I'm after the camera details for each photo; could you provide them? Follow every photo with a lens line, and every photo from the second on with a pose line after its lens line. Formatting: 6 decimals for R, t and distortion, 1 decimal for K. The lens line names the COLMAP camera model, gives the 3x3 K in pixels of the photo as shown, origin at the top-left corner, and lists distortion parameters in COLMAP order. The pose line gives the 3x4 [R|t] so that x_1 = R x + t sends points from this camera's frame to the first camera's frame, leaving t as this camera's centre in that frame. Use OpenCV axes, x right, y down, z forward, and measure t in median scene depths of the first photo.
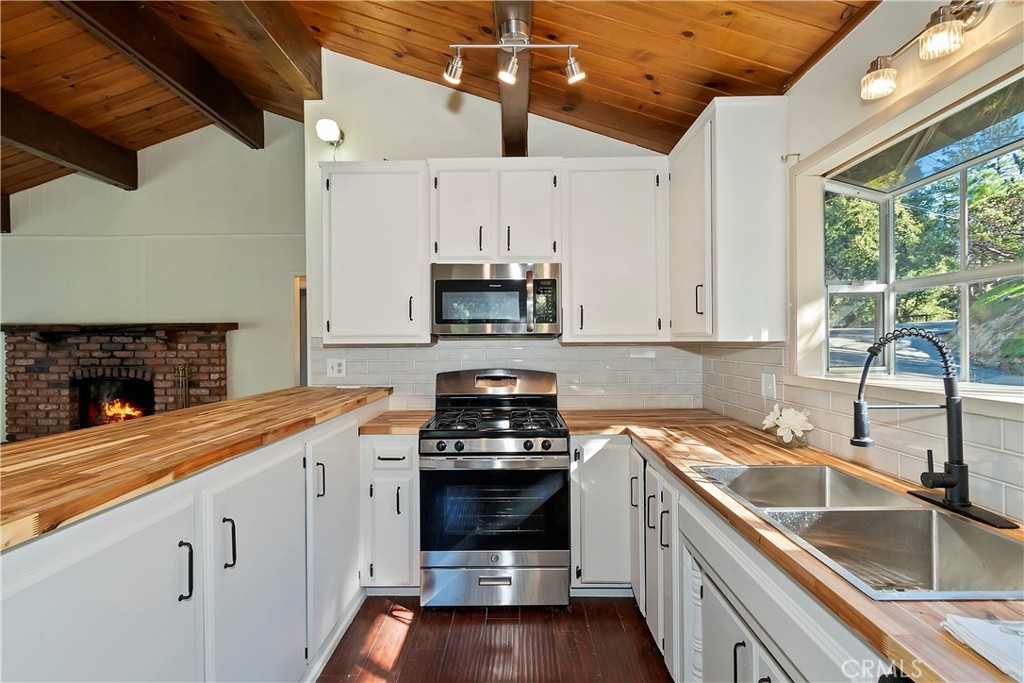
lens RADIAL K [[462.7, 0, 508.1], [0, 462.7, 340.5], [0, 0, 1]] dist [0.011566, -0.004590]
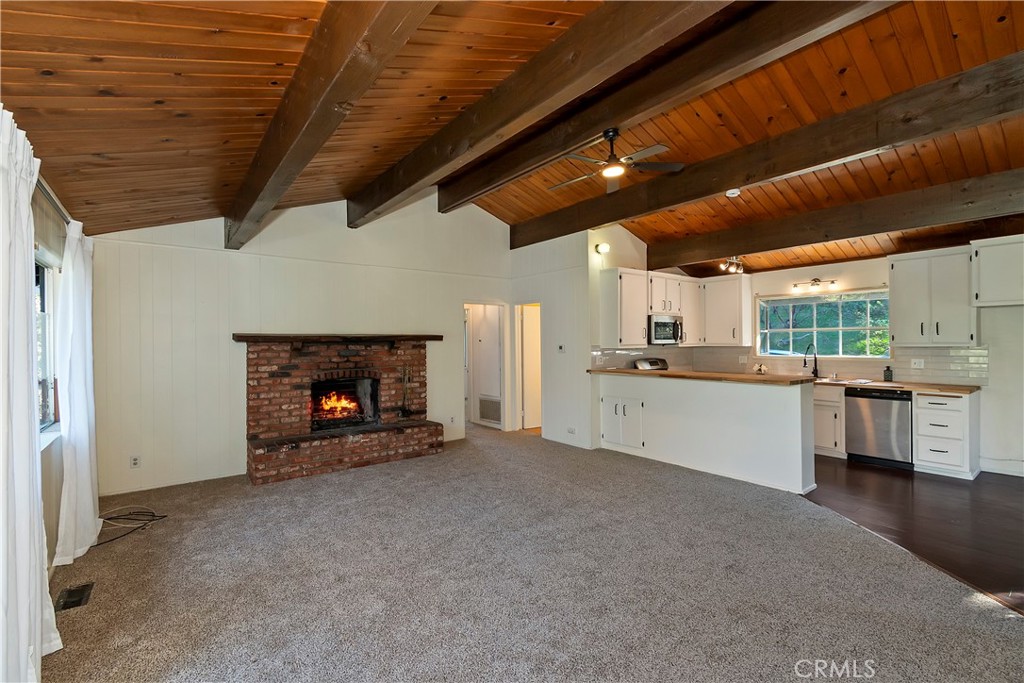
lens RADIAL K [[462.7, 0, 502.4], [0, 462.7, 338.7], [0, 0, 1]] dist [0.011566, -0.004590]
pose [[0.778558, 0.002238, 0.627569, -2.357157], [0.003934, 0.999957, -0.008447, -0.023983], [-0.627560, 0.009045, 0.778515, -0.403522]]
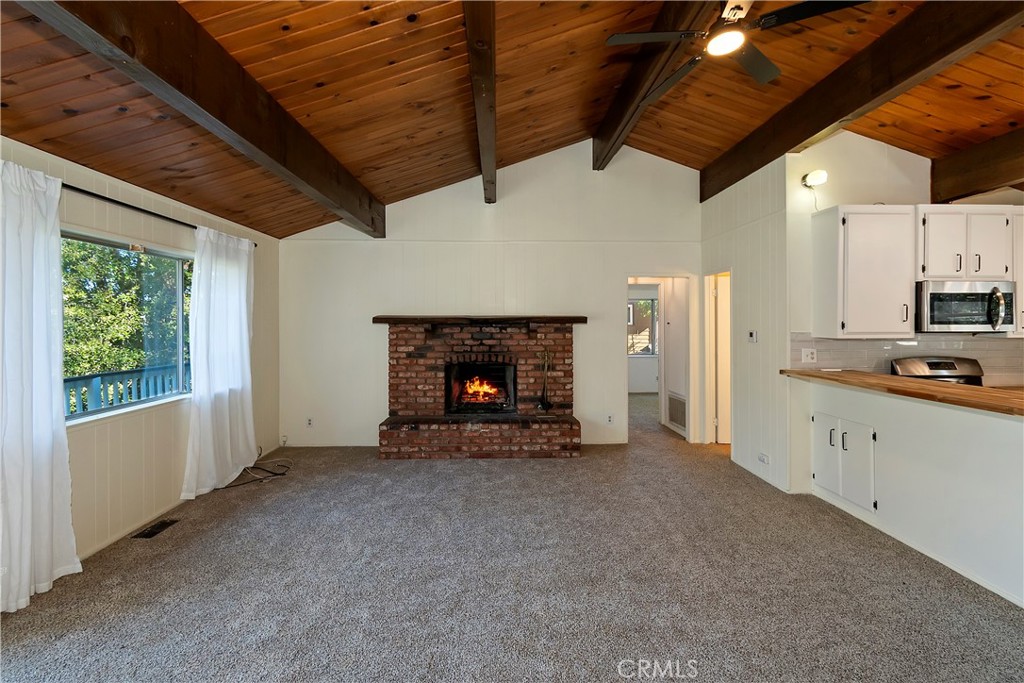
lens RADIAL K [[462.7, 0, 513.3], [0, 462.7, 325.0], [0, 0, 1]] dist [0.011566, -0.004590]
pose [[0.998510, 0.003773, 0.054432, -1.505620], [-0.003948, 0.999987, 0.003103, -0.034597], [-0.054420, -0.003313, 0.998513, -0.328385]]
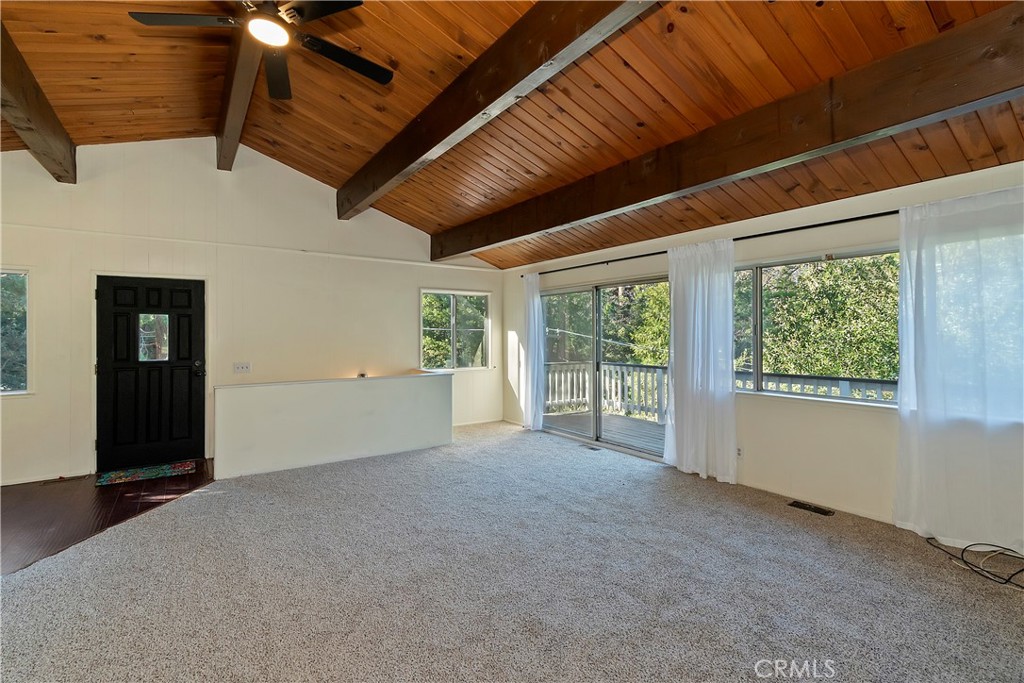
lens RADIAL K [[462.7, 0, 535.0], [0, 462.7, 333.9], [0, 0, 1]] dist [0.011566, -0.004590]
pose [[-0.788089, 0.009385, -0.615490, -0.855126], [0.007774, 0.999956, 0.005294, -0.018025], [0.615512, -0.000613, -0.788127, 1.663346]]
